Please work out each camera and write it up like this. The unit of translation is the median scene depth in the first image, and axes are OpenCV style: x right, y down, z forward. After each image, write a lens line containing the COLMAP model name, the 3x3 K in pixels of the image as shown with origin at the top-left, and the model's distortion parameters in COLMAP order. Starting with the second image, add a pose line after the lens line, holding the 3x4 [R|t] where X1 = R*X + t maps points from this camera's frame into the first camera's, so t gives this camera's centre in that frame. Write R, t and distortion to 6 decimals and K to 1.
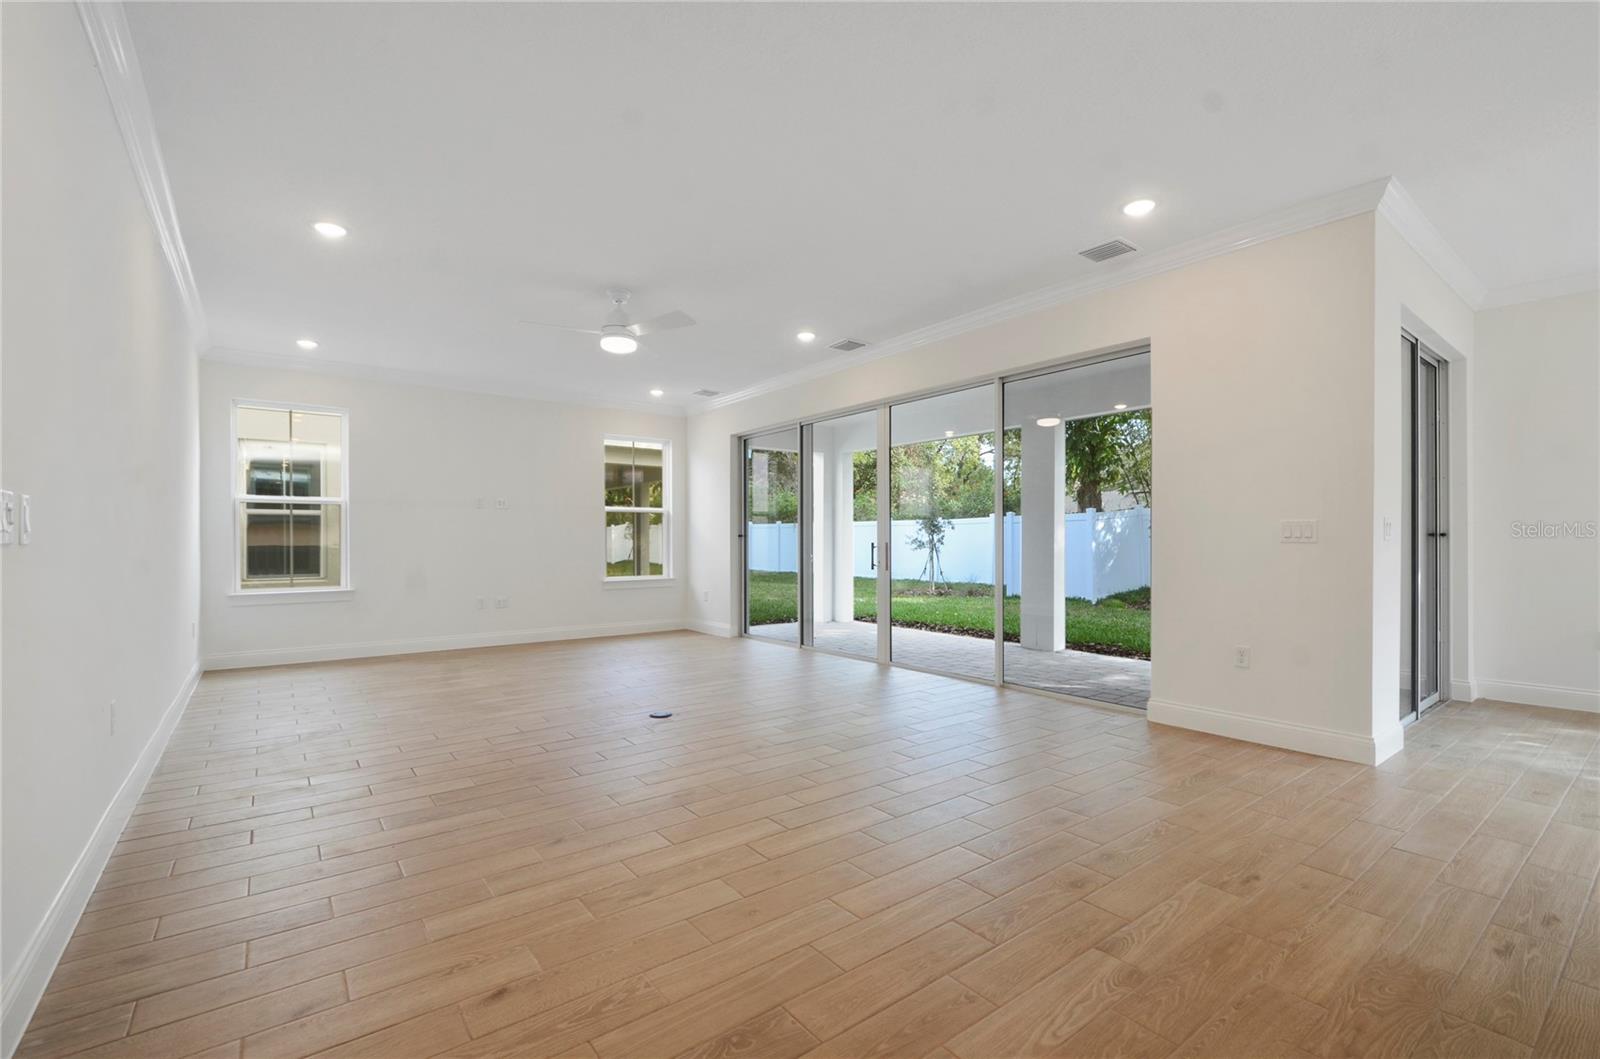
lens RADIAL K [[698.8, 0, 797.2], [0, 698.8, 540.9], [0, 0, 1]] dist [-0.002796, -0.000811]
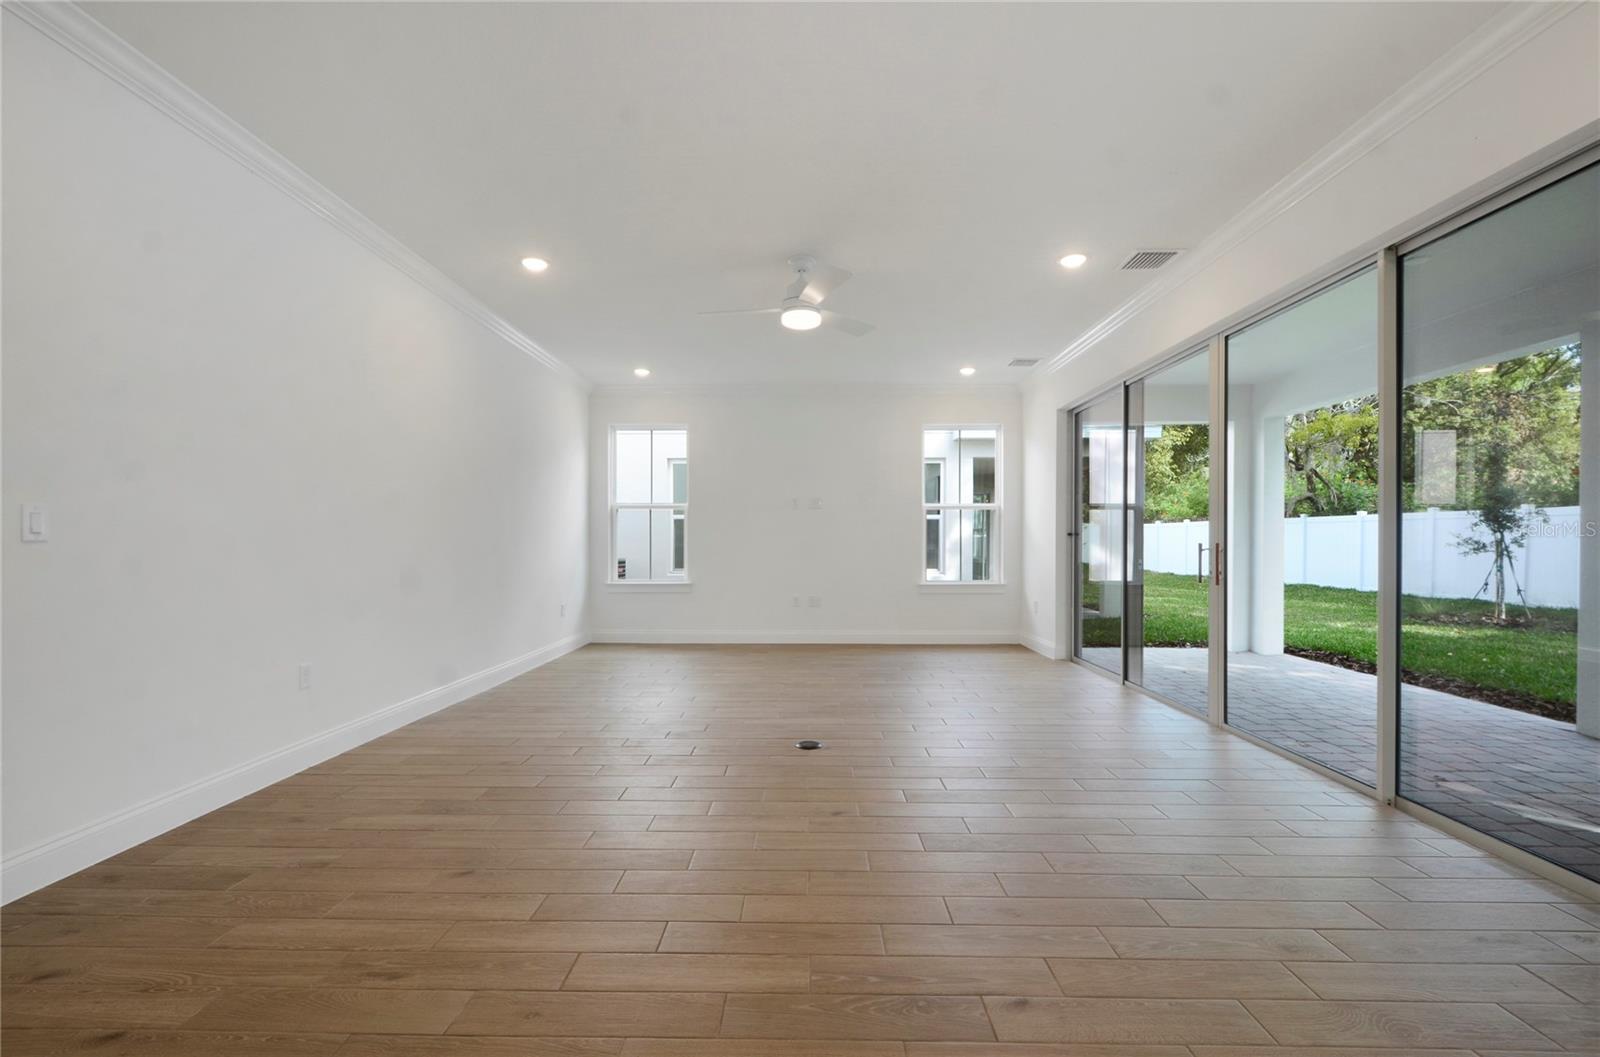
lens RADIAL K [[698.8, 0, 797.2], [0, 698.8, 539.9], [0, 0, 1]] dist [-0.002796, -0.000811]
pose [[0.782759, -0.000042, -0.622325, 0.135188], [-0.001398, 0.999997, -0.001826, 0.001006], [0.622323, 0.002299, 0.782757, 0.138975]]
